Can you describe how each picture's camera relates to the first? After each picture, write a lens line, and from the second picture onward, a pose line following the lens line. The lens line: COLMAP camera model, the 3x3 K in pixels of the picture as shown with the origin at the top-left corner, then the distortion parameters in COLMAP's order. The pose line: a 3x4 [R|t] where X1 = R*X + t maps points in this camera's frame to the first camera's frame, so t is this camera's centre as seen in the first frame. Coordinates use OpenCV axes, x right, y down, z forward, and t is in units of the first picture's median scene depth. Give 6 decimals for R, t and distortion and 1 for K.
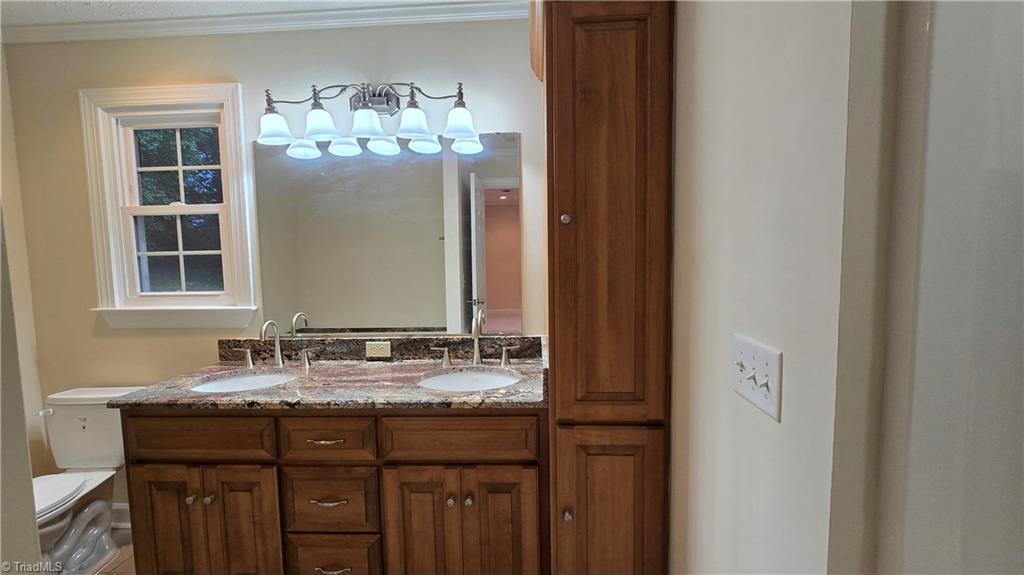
lens RADIAL K [[420.5, 0, 512.8], [0, 420.5, 285.2], [0, 0, 1]] dist [-0.000766, 0.000357]
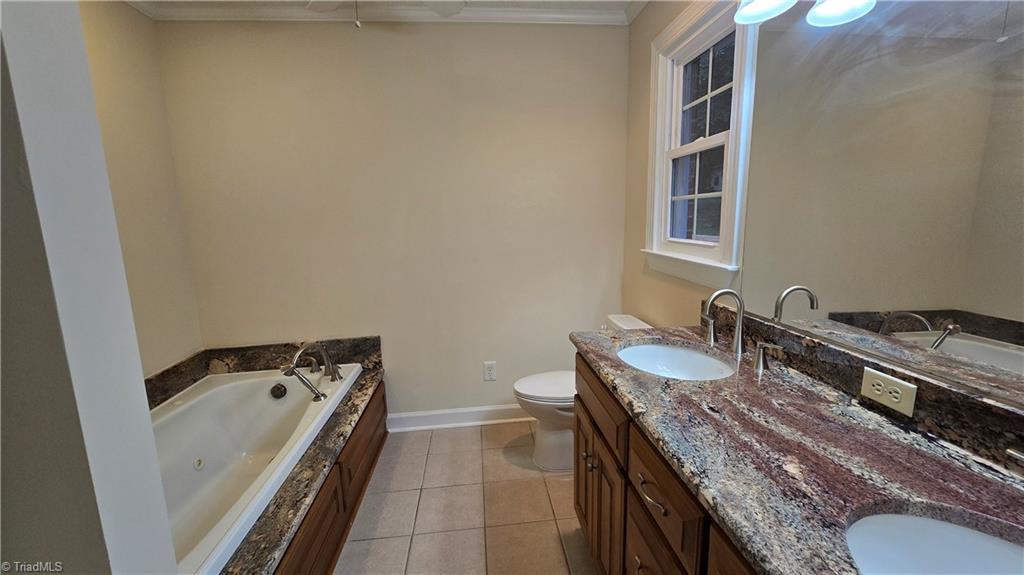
lens RADIAL K [[420.5, 0, 512.8], [0, 420.5, 285.2], [0, 0, 1]] dist [-0.000766, 0.000357]
pose [[0.141377, 0.175088, -0.974349, 0.061878], [-0.050444, 0.984231, 0.169544, -0.023479], [0.988670, 0.025181, 0.147980, 0.516101]]
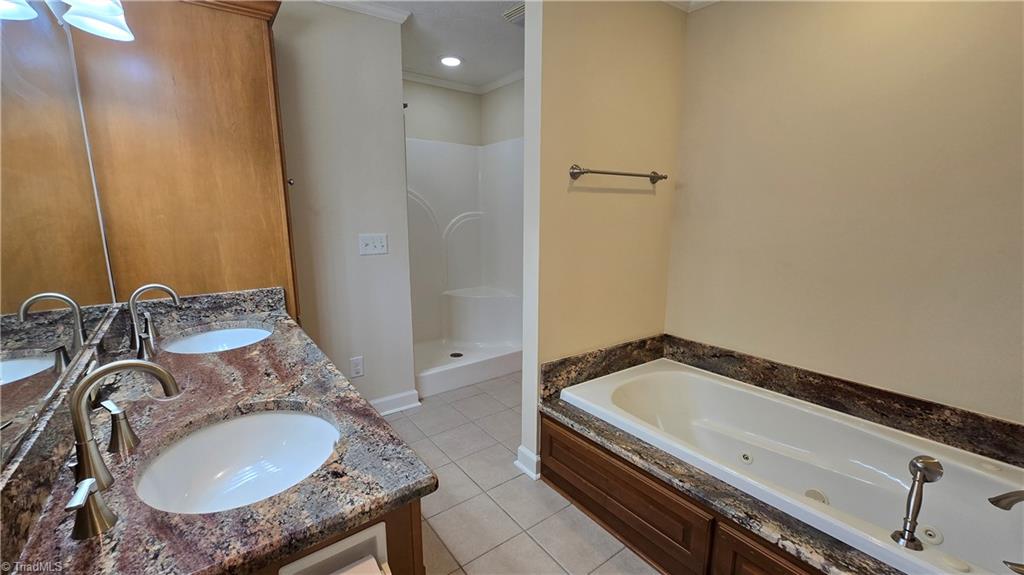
lens RADIAL K [[420.5, 0, 512.8], [0, 420.5, 285.2], [0, 0, 1]] dist [-0.000766, 0.000357]
pose [[-0.637758, -0.124407, 0.760123, -1.053461], [0.064129, 0.974867, 0.213359, -0.041298], [-0.767562, 0.184817, -0.613751, 0.911052]]
